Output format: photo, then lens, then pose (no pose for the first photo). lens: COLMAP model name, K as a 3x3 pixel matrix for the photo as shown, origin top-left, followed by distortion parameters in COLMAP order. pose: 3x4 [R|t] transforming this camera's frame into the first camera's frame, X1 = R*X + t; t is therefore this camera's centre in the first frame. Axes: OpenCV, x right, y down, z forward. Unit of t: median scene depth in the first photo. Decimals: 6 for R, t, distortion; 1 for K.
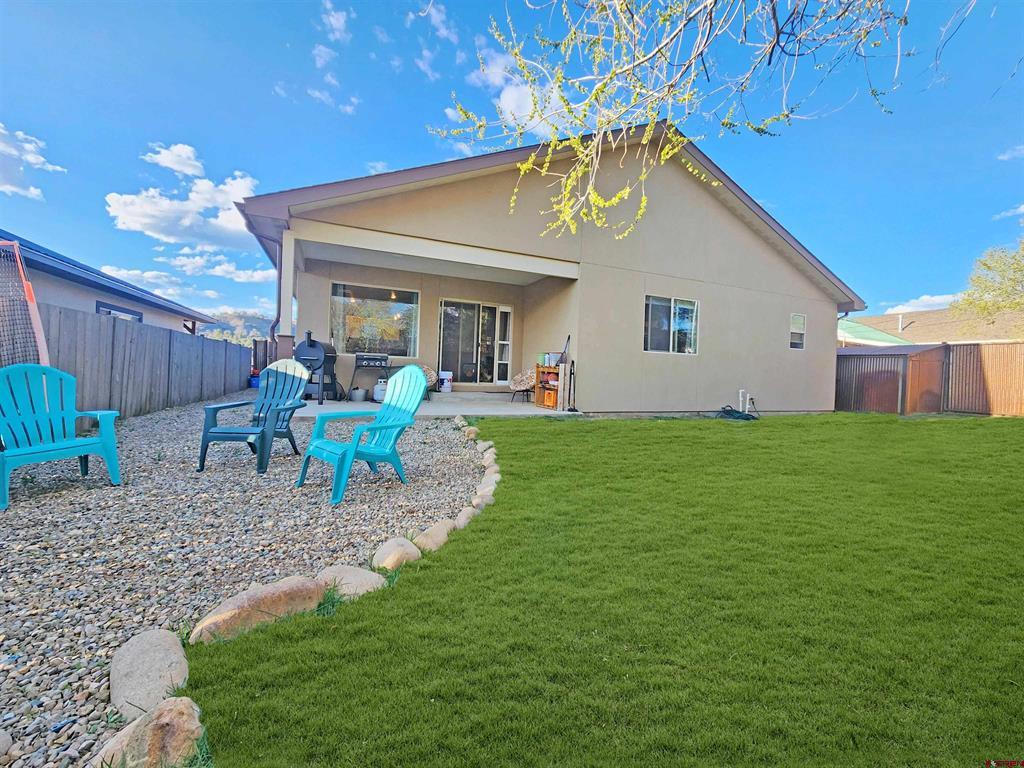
lens RADIAL K [[415.8, 0, 516.0], [0, 415.8, 376.1], [0, 0, 1]] dist [0.000573, -0.000046]
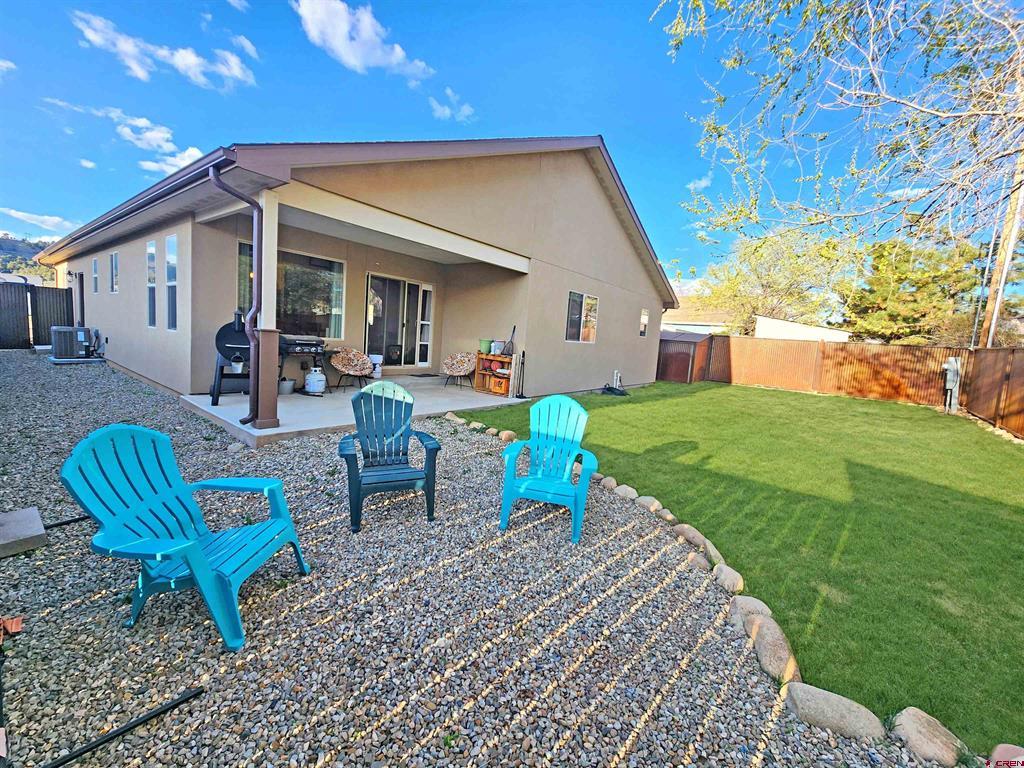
lens RADIAL K [[415.8, 0, 516.0], [0, 415.8, 376.1], [0, 0, 1]] dist [0.000573, -0.000046]
pose [[0.878086, -0.016406, 0.478221, -0.318150], [-0.036256, 0.994258, 0.100681, -0.064668], [-0.477127, -0.105745, 0.872449, 0.051791]]
